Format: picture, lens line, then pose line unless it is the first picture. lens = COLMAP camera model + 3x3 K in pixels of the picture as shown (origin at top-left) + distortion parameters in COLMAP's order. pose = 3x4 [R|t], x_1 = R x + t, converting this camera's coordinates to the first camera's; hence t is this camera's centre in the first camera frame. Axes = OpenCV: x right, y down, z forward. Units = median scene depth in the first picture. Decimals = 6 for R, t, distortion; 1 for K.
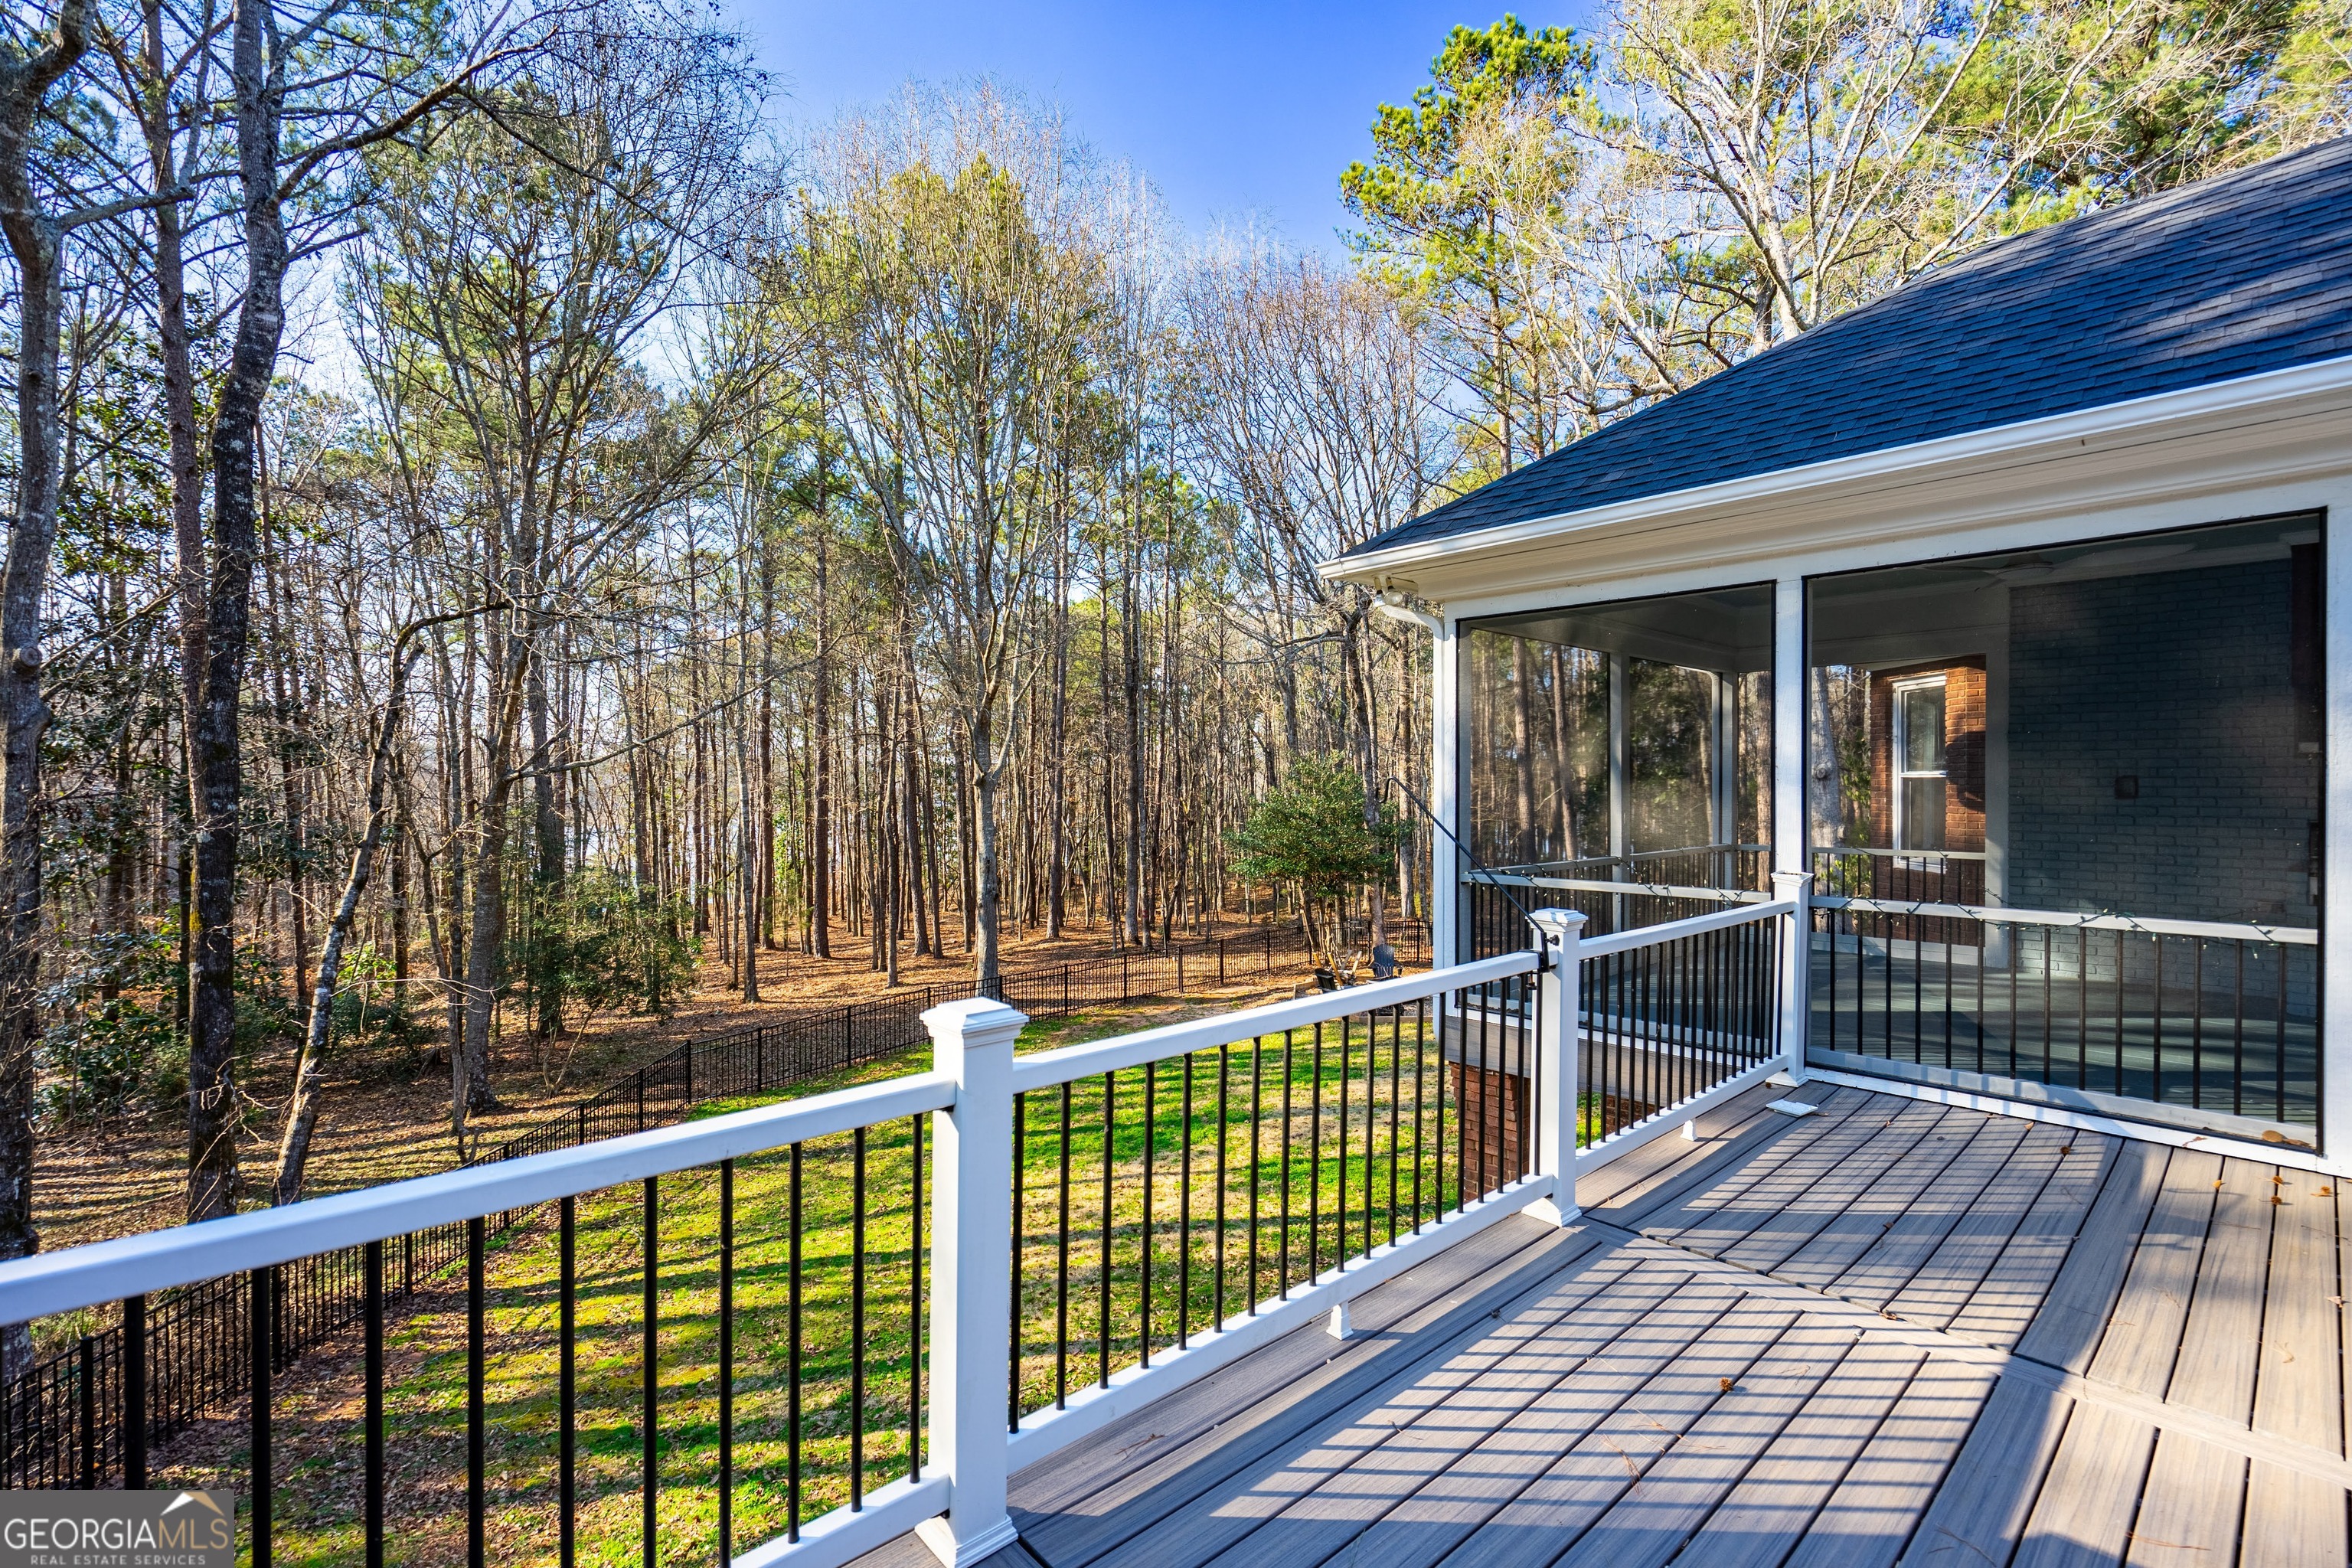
lens RADIAL K [[1047.5, 0, 1176.0], [0, 1047.5, 784.0], [0, 0, 1]] dist [-0.000166, 0.000078]
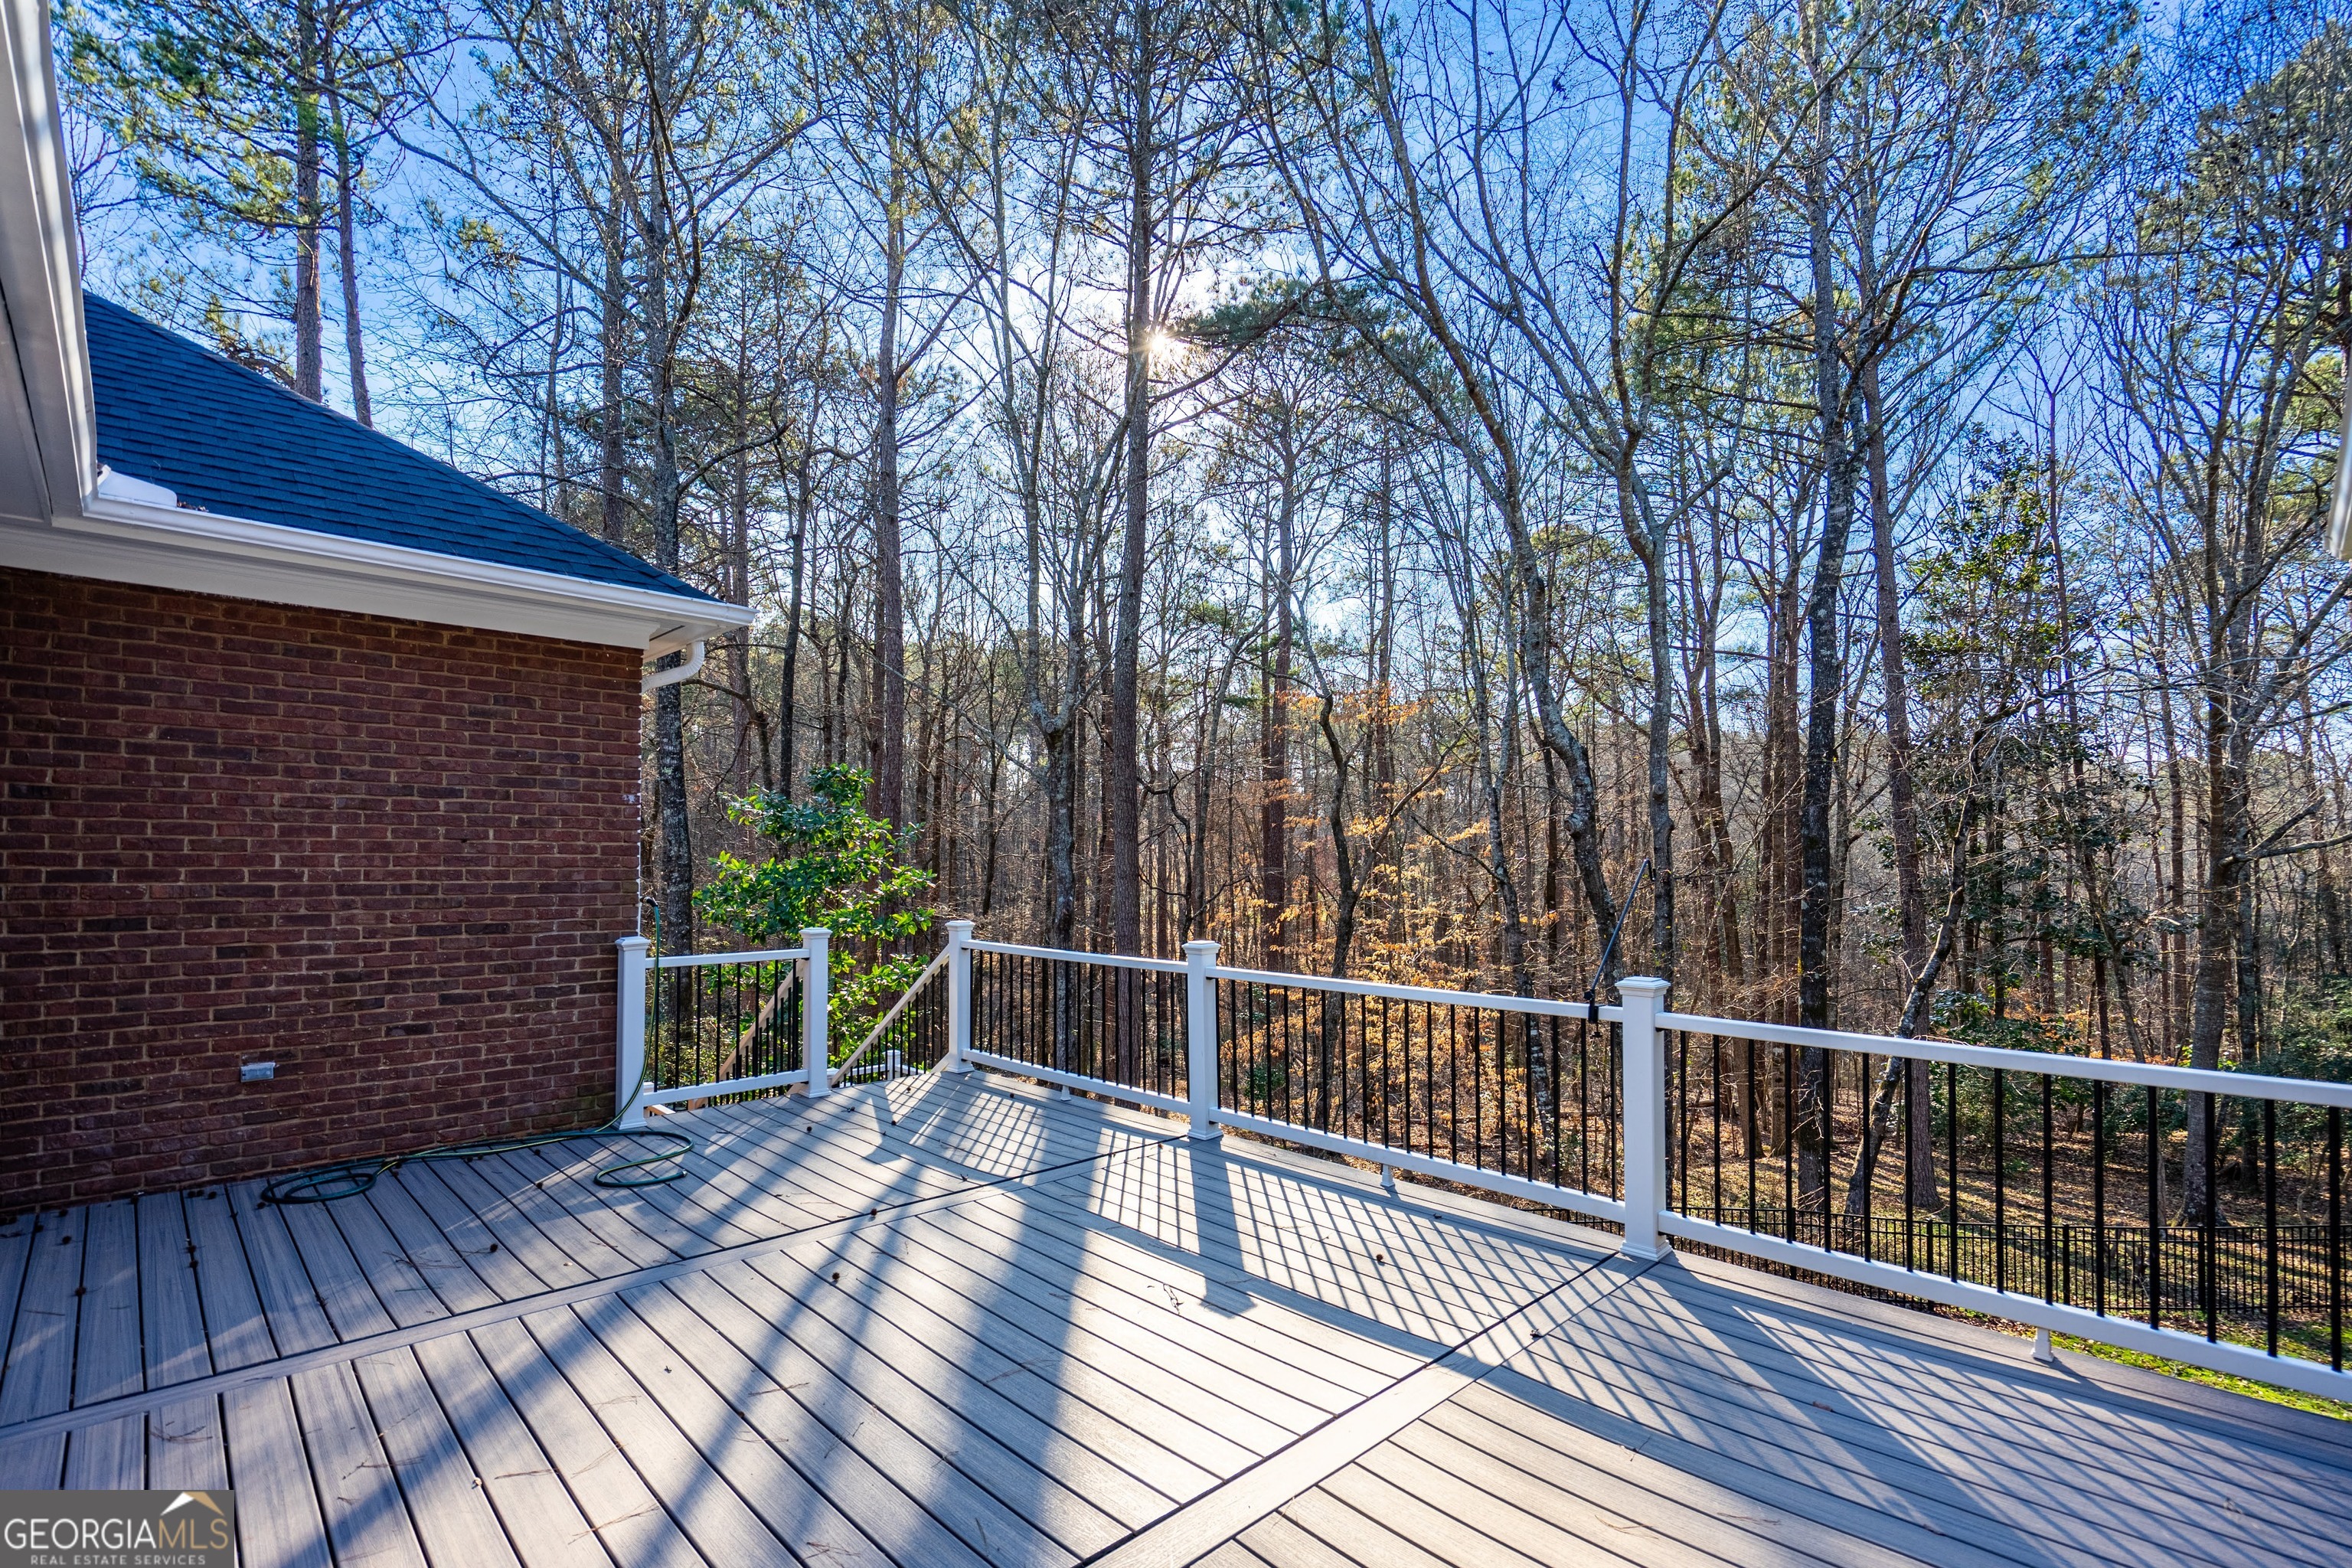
lens RADIAL K [[1063.0, 0, 1175.6], [0, 1063.0, 854.5], [0, 0, 1]] dist [-0.000084, 0.000030]
pose [[0.035596, -0.010973, -0.999306, 1.545221], [-0.002397, 0.999936, -0.011065, 0.001943], [0.999363, 0.002789, 0.035567, 0.482257]]
